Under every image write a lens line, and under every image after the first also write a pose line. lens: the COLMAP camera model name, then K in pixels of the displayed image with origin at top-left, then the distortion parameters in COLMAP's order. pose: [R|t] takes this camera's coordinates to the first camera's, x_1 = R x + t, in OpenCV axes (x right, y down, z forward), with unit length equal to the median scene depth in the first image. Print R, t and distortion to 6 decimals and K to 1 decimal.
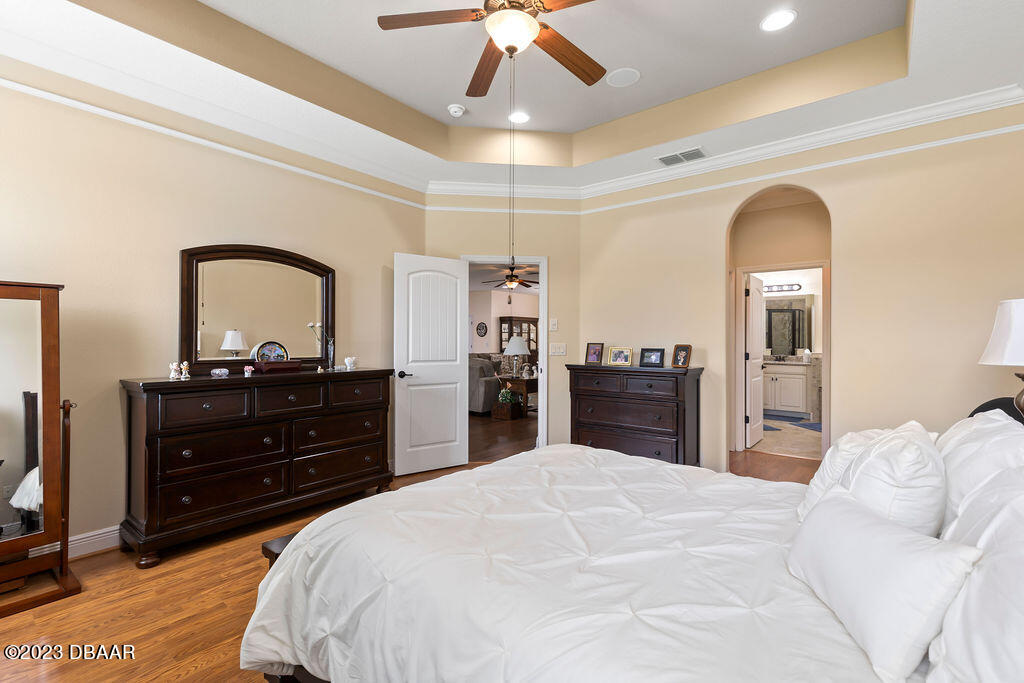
lens RADIAL K [[461.9, 0, 510.8], [0, 461.9, 341.7], [0, 0, 1]] dist [0.009212, -0.001162]
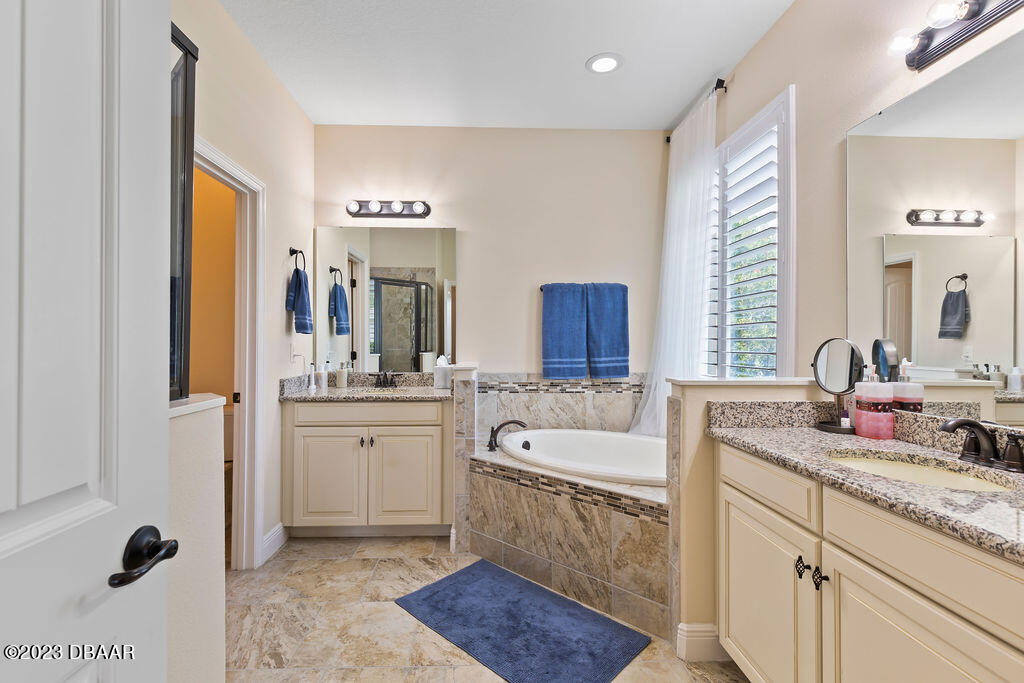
lens RADIAL K [[461.9, 0, 509.5], [0, 461.9, 342.0], [0, 0, 1]] dist [0.009212, -0.001162]
pose [[0.742630, -0.000739, 0.669701, 0.389315], [0.002533, 0.999995, -0.001706, 0.003760], [-0.669697, 0.002964, 0.742629, 0.625306]]
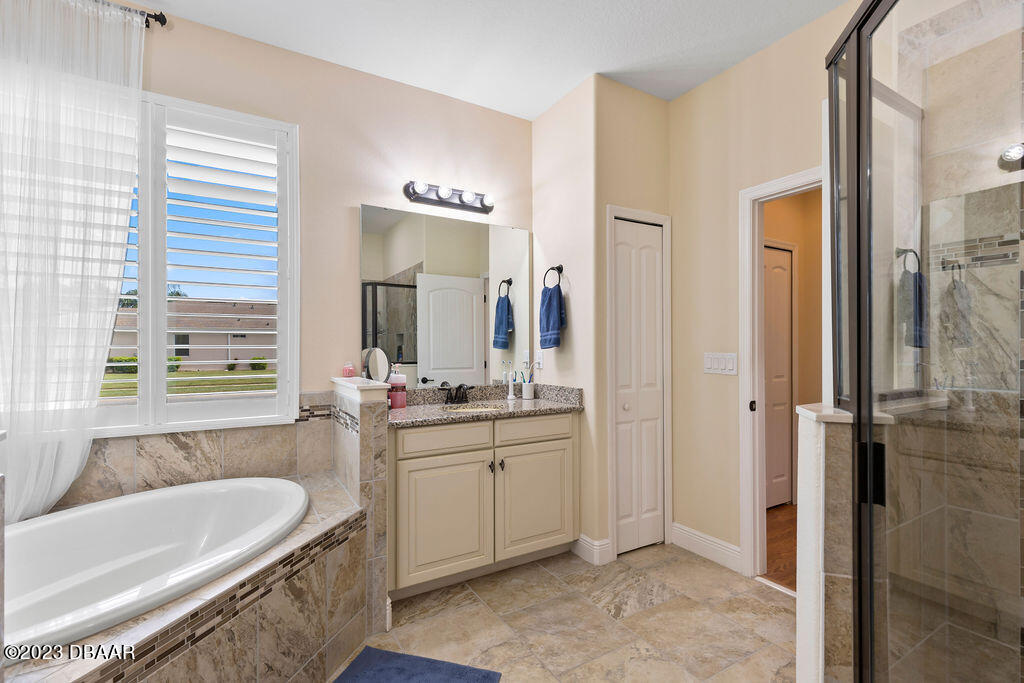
lens RADIAL K [[461.9, 0, 511.7], [0, 461.9, 342.5], [0, 0, 1]] dist [0.009212, -0.001162]
pose [[-0.934695, -0.005041, 0.355416, 0.473764], [-0.006718, 0.999971, -0.003484, -0.002423], [-0.355388, -0.005644, -0.934702, 1.091042]]
